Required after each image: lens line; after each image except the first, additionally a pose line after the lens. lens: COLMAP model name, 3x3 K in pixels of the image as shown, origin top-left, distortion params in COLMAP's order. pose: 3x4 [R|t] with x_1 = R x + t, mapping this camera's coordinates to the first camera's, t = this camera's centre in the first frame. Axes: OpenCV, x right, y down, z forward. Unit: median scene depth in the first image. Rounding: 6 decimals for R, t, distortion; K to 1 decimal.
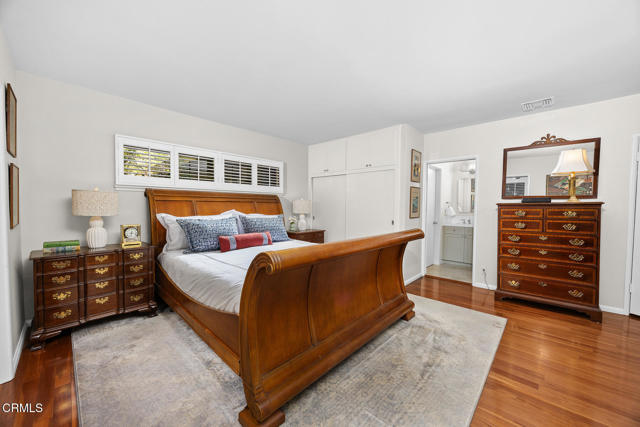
lens RADIAL K [[242.6, 0, 320.0], [0, 242.6, 213.5], [0, 0, 1]] dist [0.000576, 0.000022]
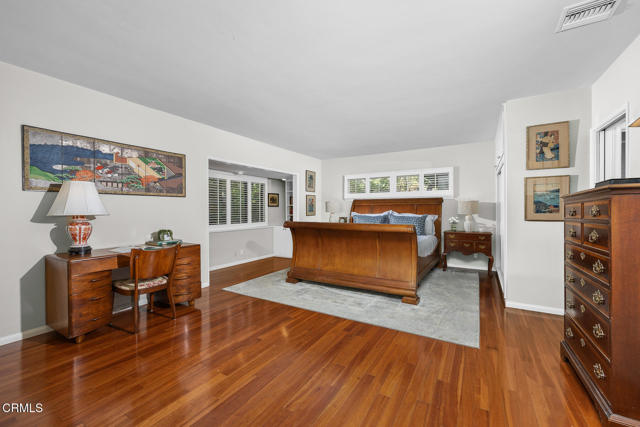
lens RADIAL K [[254.8, 0, 323.5], [0, 254.8, 210.6], [0, 0, 1]] dist [0.001251, 0.000054]
pose [[0.213952, -0.009557, -0.976797, 1.106336], [-0.029811, 0.999423, -0.016308, 0.025959], [0.976389, 0.032609, 0.213544, 0.273809]]
